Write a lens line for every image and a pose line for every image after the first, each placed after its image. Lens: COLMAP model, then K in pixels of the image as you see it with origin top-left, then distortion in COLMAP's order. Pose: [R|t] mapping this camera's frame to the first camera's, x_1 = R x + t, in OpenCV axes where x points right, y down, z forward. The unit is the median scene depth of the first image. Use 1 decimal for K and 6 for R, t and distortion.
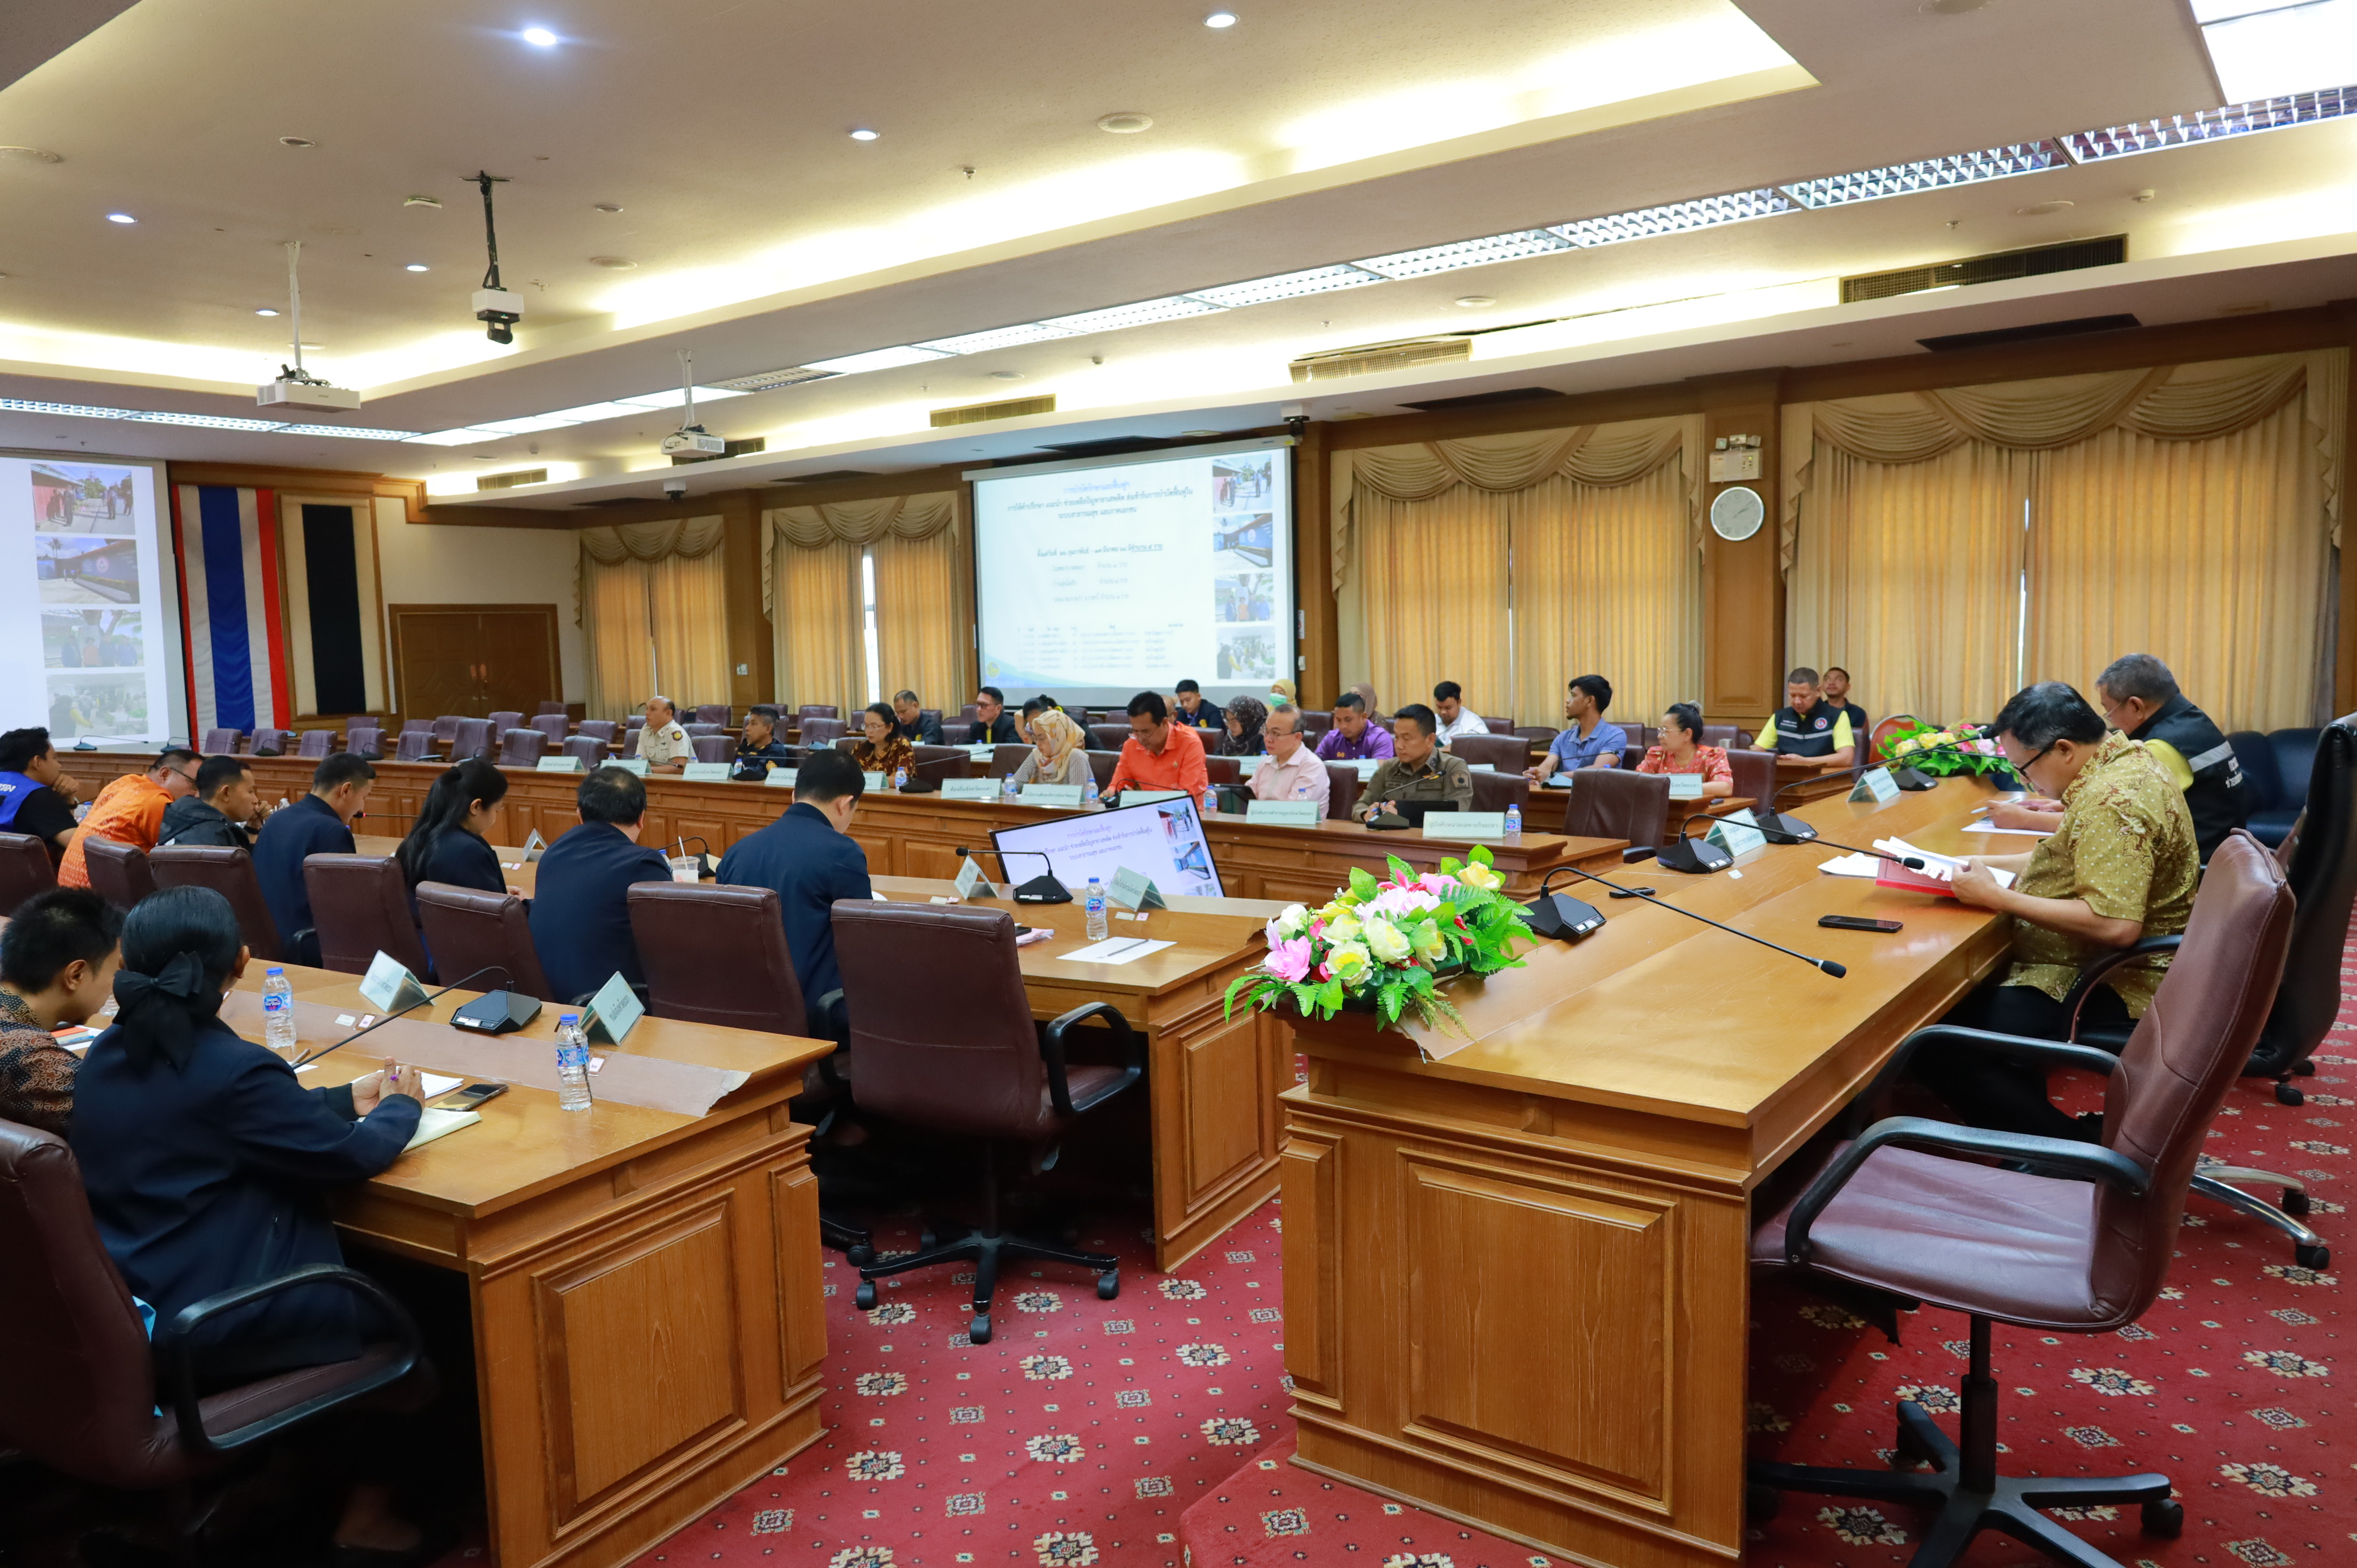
lens RADIAL K [[1591.3, 0, 1199.7], [0, 1591.3, 771.8], [0, 0, 1]] dist [-0.010589, 0.005718]
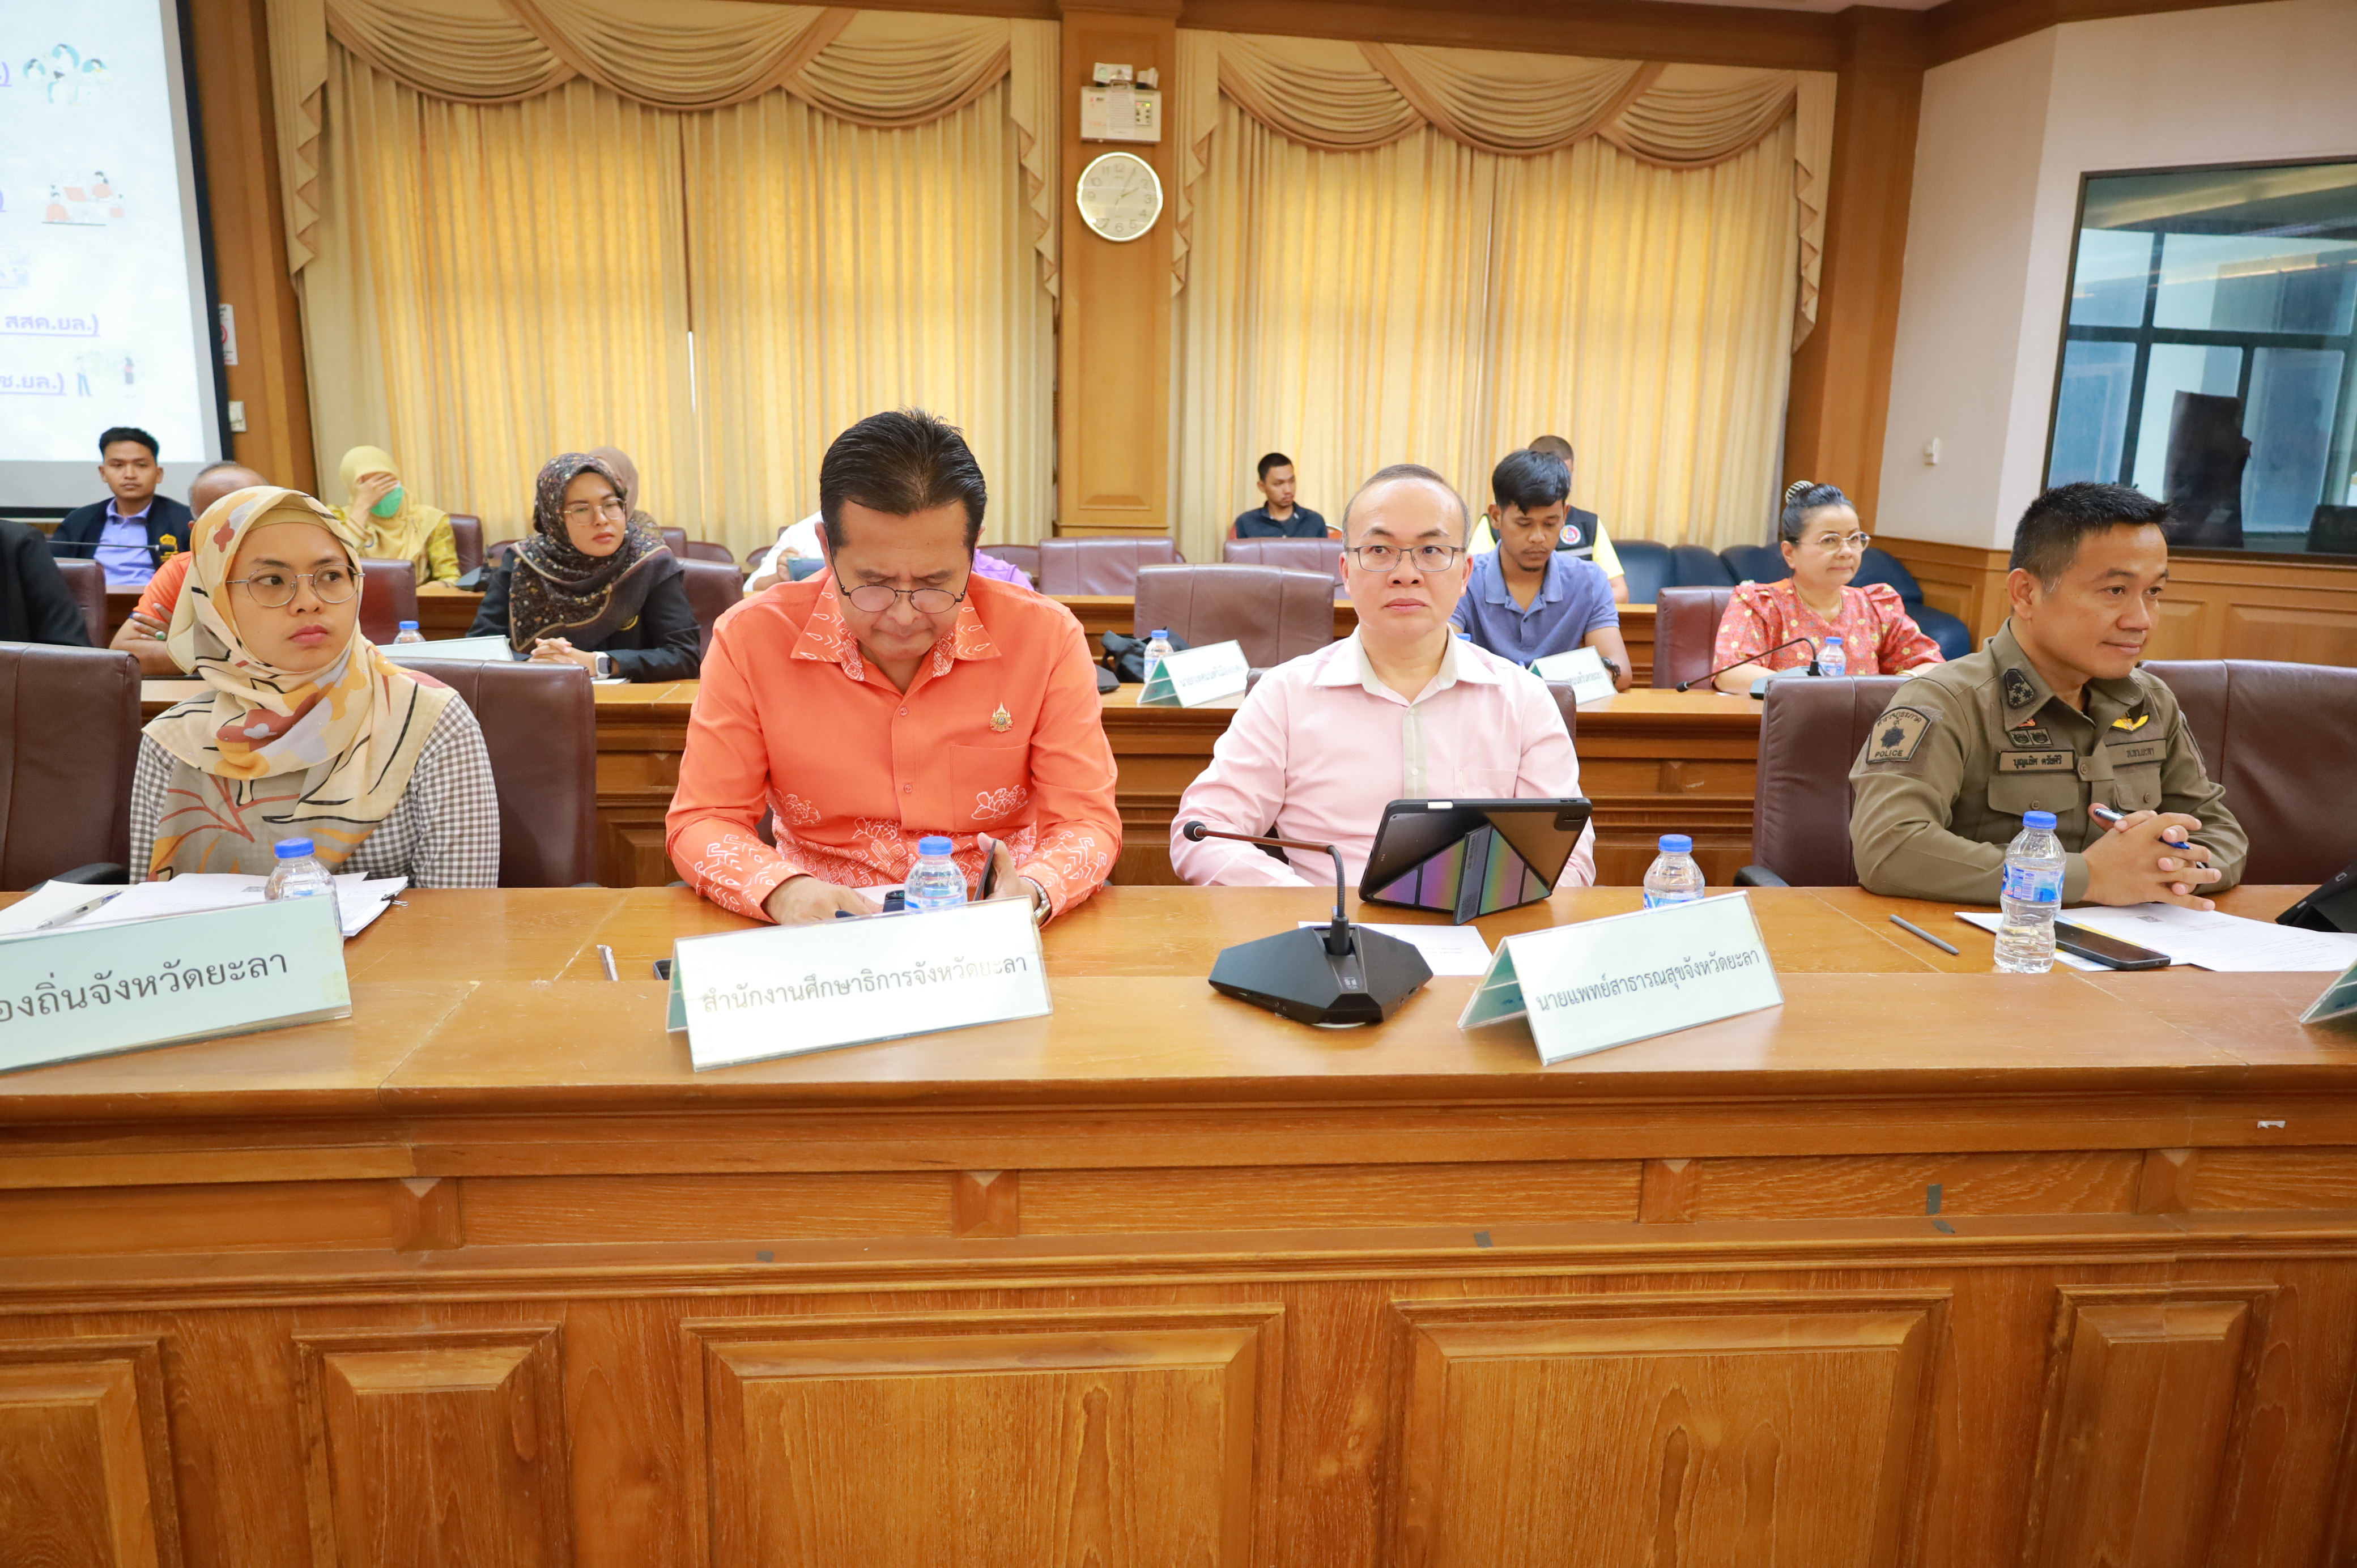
lens RADIAL K [[1591.3, 0, 1191.8], [0, 1591.3, 791.2], [0, 0, 1]] dist [-0.010589, 0.005718]
pose [[0.681455, -0.122486, 0.721537, -0.102541], [0.026809, 0.989412, 0.142639, -0.015506], [-0.731369, -0.077859, 0.677523, 0.441217]]
